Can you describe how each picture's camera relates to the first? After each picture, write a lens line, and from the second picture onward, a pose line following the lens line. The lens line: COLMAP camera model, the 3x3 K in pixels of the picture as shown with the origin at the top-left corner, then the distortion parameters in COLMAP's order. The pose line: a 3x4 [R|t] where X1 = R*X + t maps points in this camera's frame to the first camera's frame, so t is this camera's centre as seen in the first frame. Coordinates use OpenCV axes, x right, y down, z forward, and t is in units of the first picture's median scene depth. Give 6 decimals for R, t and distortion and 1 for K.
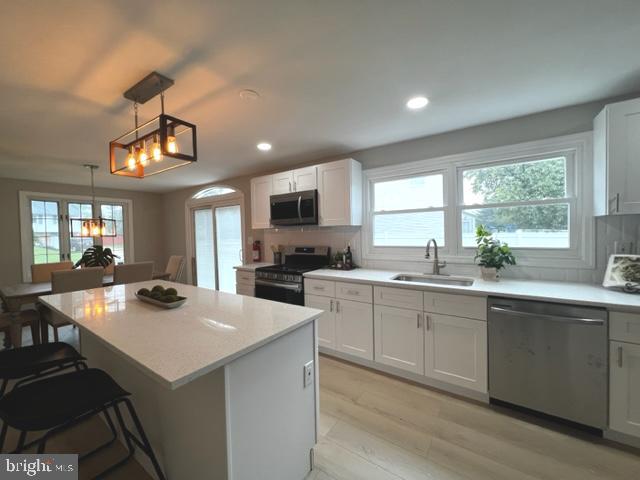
lens RADIAL K [[254.5, 0, 317.8], [0, 254.5, 238.6], [0, 0, 1]] dist [-0.002736, 0.000234]
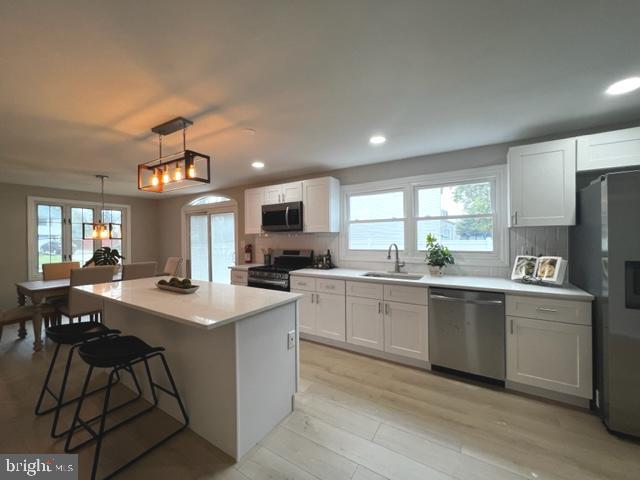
lens RADIAL K [[254.5, 0, 317.8], [0, 254.5, 238.6], [0, 0, 1]] dist [-0.002736, 0.000234]
pose [[0.998884, 0.011017, 0.045936, 0.017302], [-0.010010, 0.999706, -0.022099, 0.006299], [-0.046166, 0.021615, 0.998700, -0.183157]]
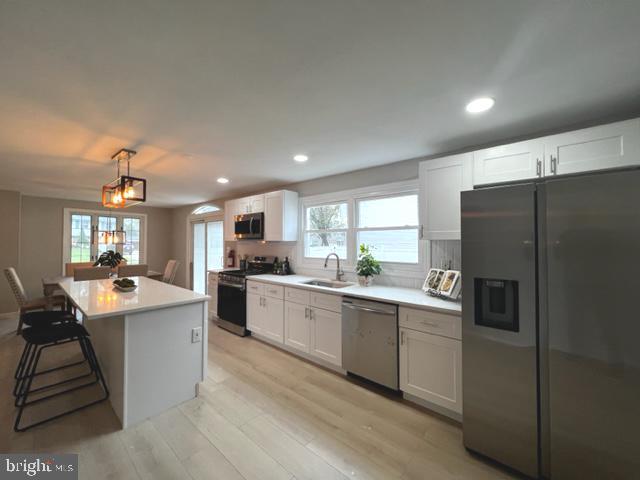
lens RADIAL K [[254.5, 0, 317.8], [0, 254.5, 238.6], [0, 0, 1]] dist [-0.002736, 0.000234]
pose [[0.994153, 0.023774, -0.105330, 0.409025], [-0.027837, 0.998917, -0.037271, -0.017944], [0.104330, 0.039985, 0.993739, -0.253064]]
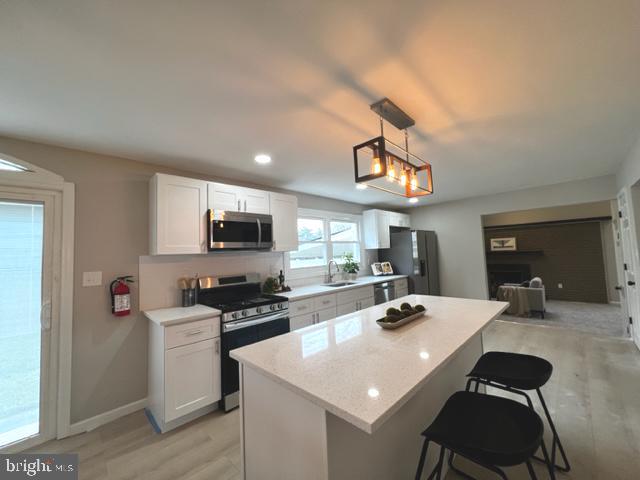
lens RADIAL K [[254.5, 0, 317.8], [0, 254.5, 238.6], [0, 0, 1]] dist [-0.002736, 0.000234]
pose [[0.188191, 0.072630, 0.979443, -0.947488], [0.059413, 0.994594, -0.085169, -0.002602], [-0.980334, 0.074219, 0.182858, 0.631313]]
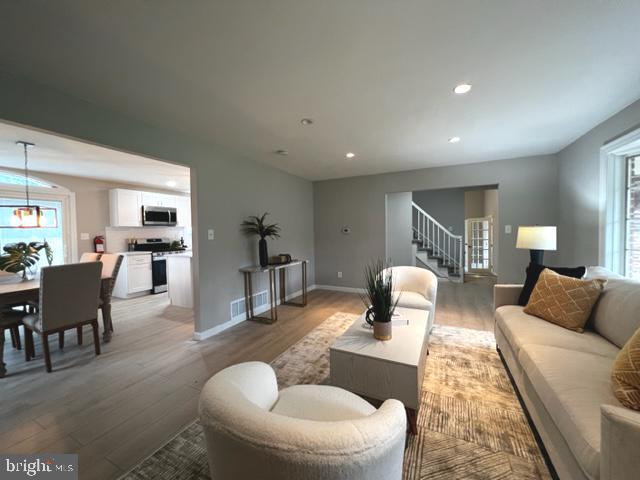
lens RADIAL K [[254.5, 0, 317.8], [0, 254.5, 238.6], [0, 0, 1]] dist [-0.002736, 0.000234]
pose [[-0.141361, -0.003506, 0.989952, -2.102029], [0.045305, 0.998923, 0.010007, 0.073319], [-0.988921, 0.046264, -0.141050, 0.194870]]
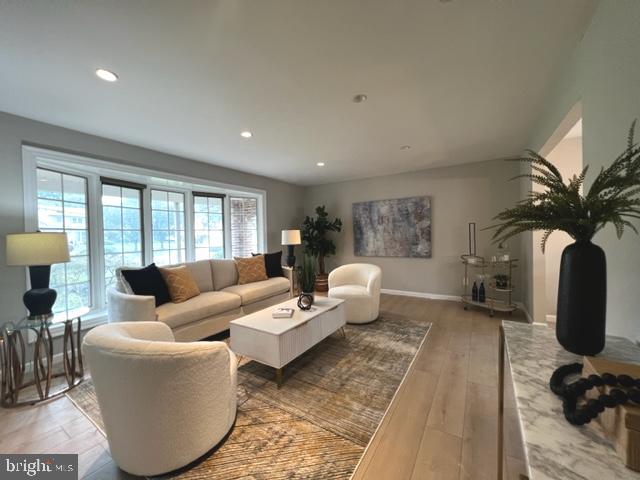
lens RADIAL K [[254.5, 0, 317.8], [0, 254.5, 238.6], [0, 0, 1]] dist [-0.002736, 0.000234]
pose [[0.035567, 0.039157, -0.998600, -0.608044], [-0.003660, 0.999230, 0.039052, 0.061418], [0.999361, 0.002266, 0.035683, -0.037520]]
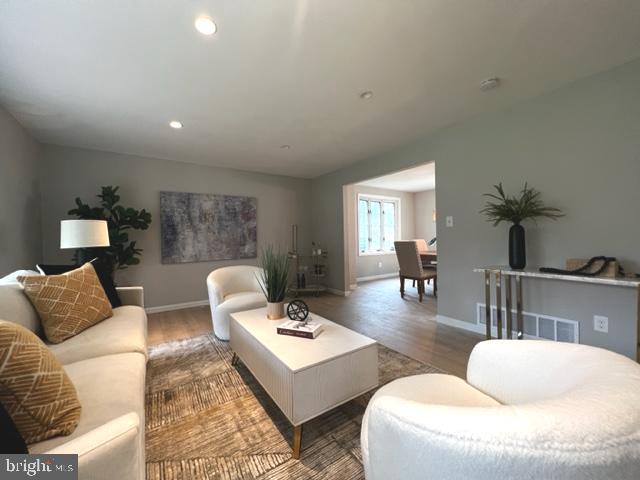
lens RADIAL K [[254.5, 0, 317.8], [0, 254.5, 238.6], [0, 0, 1]] dist [-0.002736, 0.000234]
pose [[0.931967, 0.003715, -0.362524, -1.162910], [-0.009488, 0.999855, -0.014147, 0.131881], [0.362419, 0.016624, 0.931867, -0.618917]]
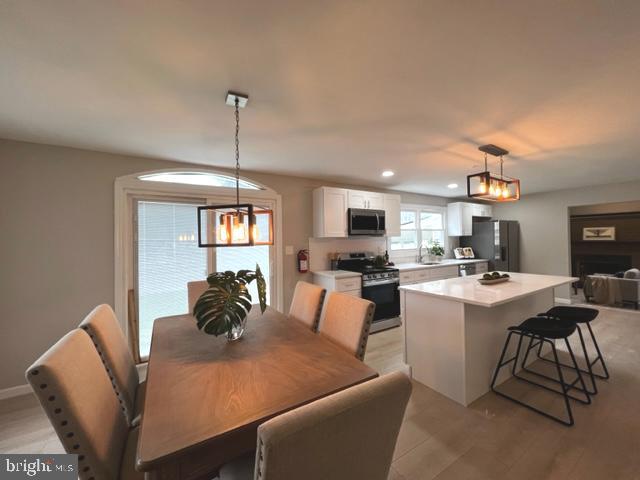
lens RADIAL K [[254.5, 0, 317.8], [0, 254.5, 238.6], [0, 0, 1]] dist [-0.002736, 0.000234]
pose [[0.403841, 0.020740, 0.914594, -1.426044], [0.028881, 0.998956, -0.035406, 0.002097], [-0.914373, 0.040712, 0.402820, 0.764326]]
